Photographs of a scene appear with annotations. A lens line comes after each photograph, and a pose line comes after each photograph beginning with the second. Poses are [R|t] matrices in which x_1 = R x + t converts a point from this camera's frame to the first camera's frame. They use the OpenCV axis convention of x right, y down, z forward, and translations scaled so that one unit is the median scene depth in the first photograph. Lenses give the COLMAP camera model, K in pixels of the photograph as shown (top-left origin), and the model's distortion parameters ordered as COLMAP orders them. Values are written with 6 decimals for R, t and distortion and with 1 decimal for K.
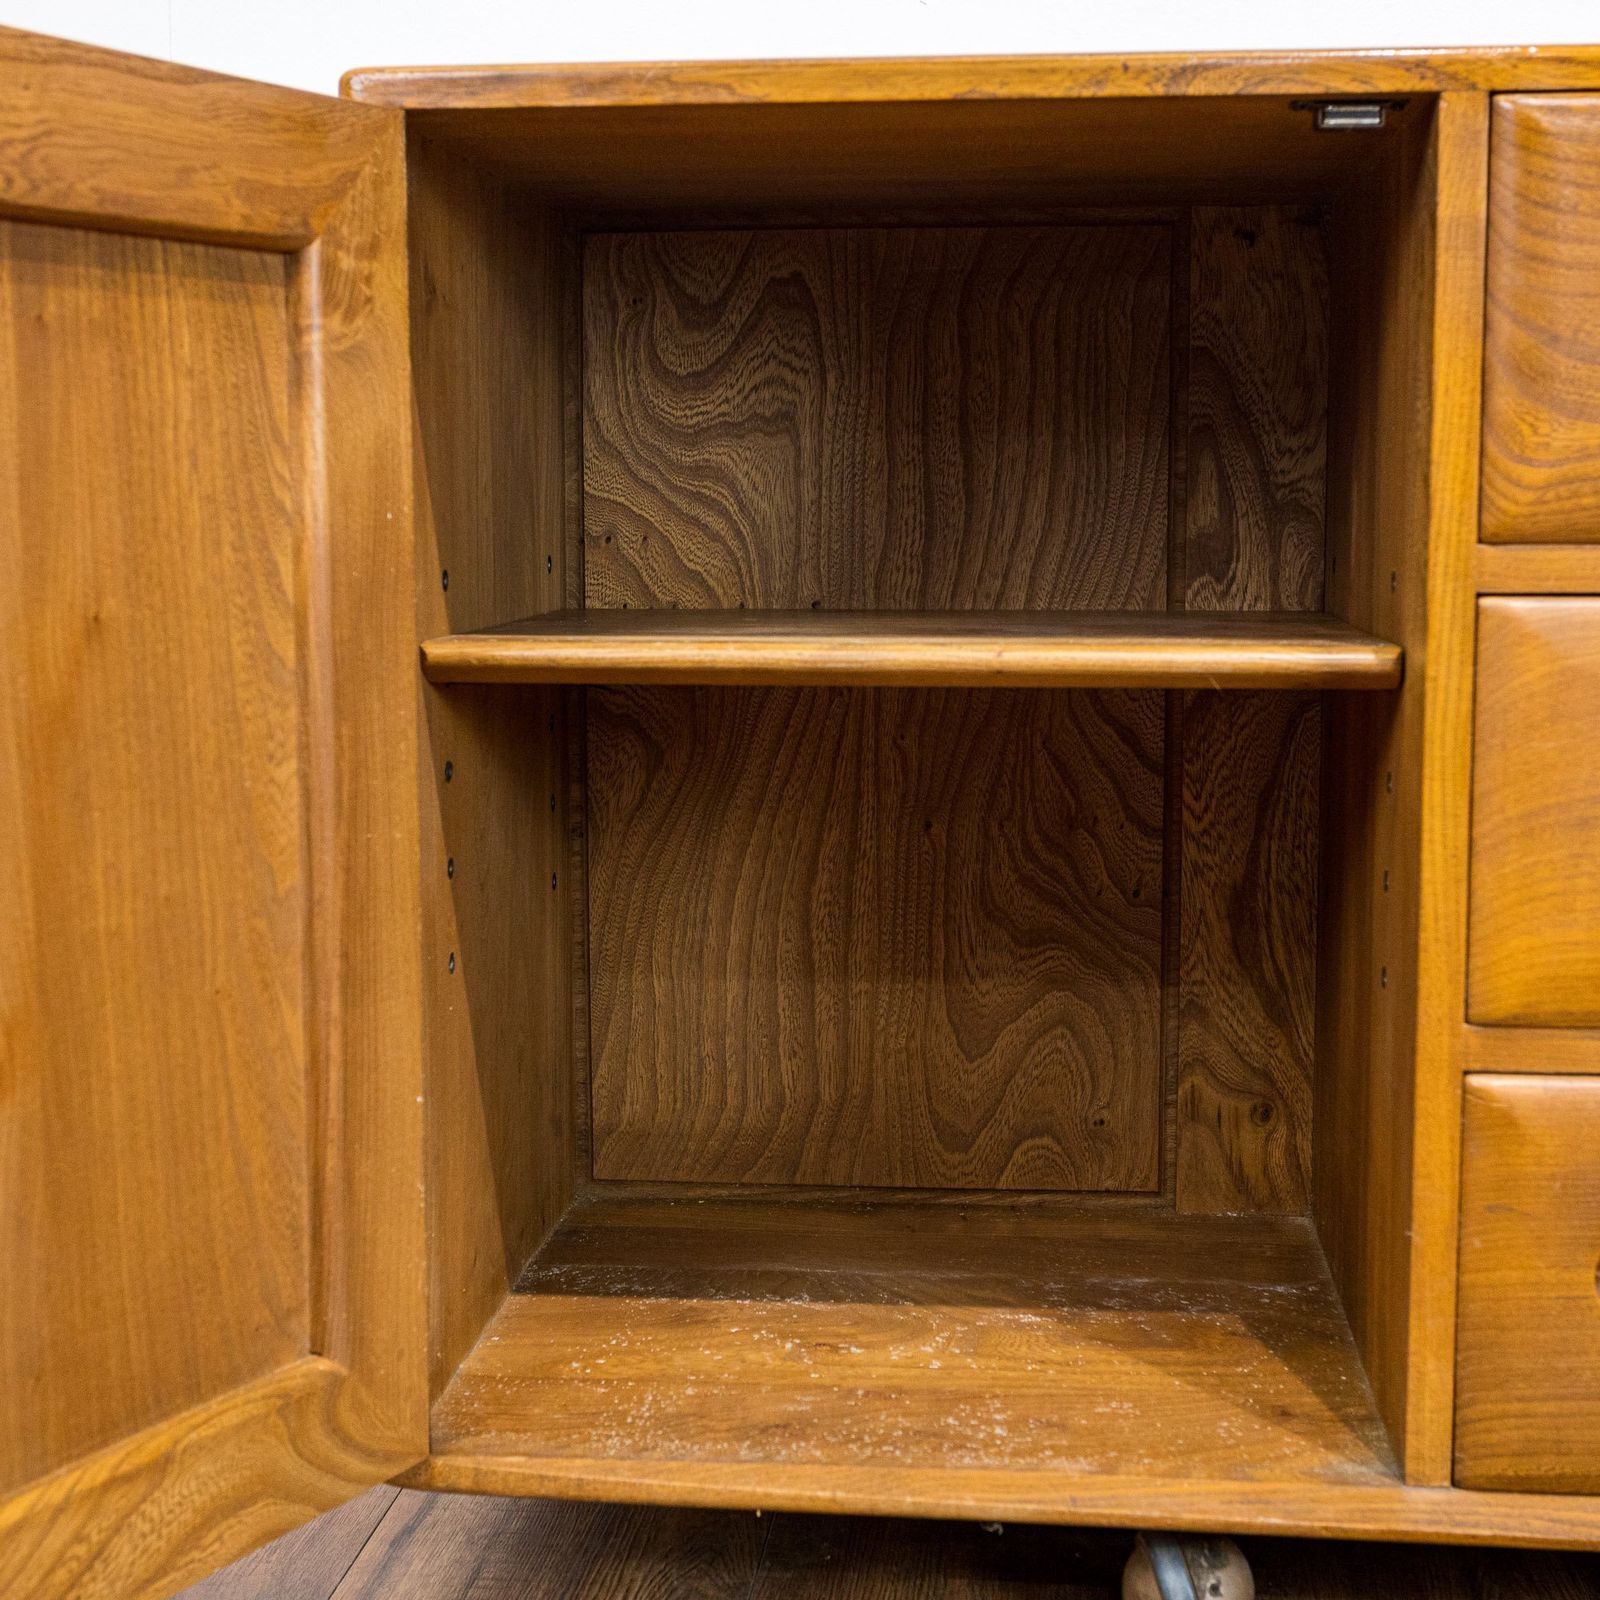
lens RADIAL K [[2609.6, 0, 800.0], [0, 2609.6, 800.0], [0, 0, 1]] dist [-0.020913, 0.146001]
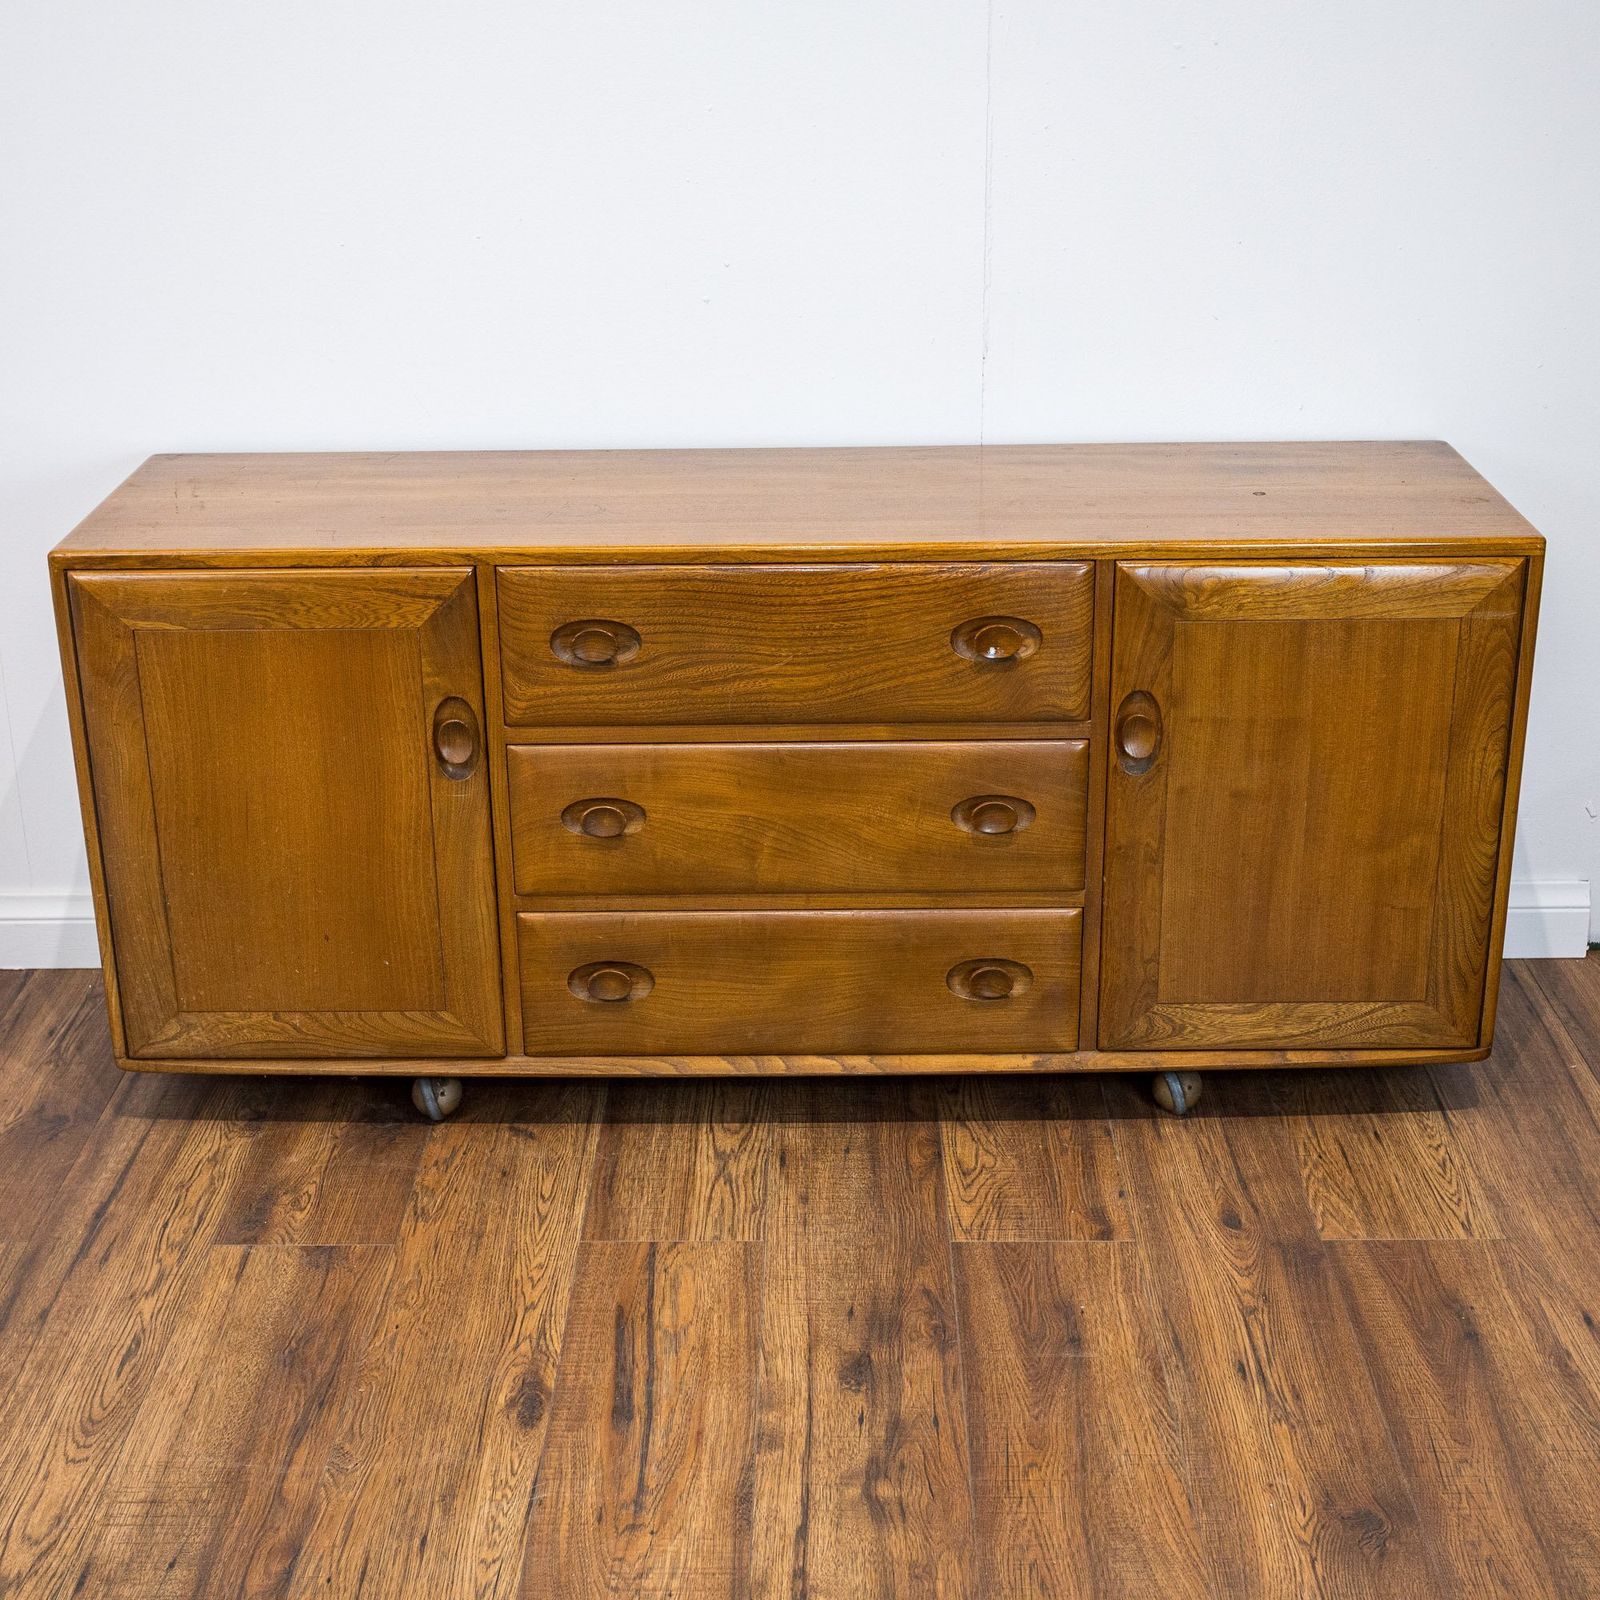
lens RADIAL K [[2409.0, 0, 800.0], [0, 2409.0, 800.0], [0, 0, 1]] dist [-0.006627, 0.058153]
pose [[0.996082, -0.041897, 0.077886, 0.356763], [0.020144, 0.964999, 0.261478, -0.644304], [-0.086115, -0.258885, 0.962062, -1.364304]]
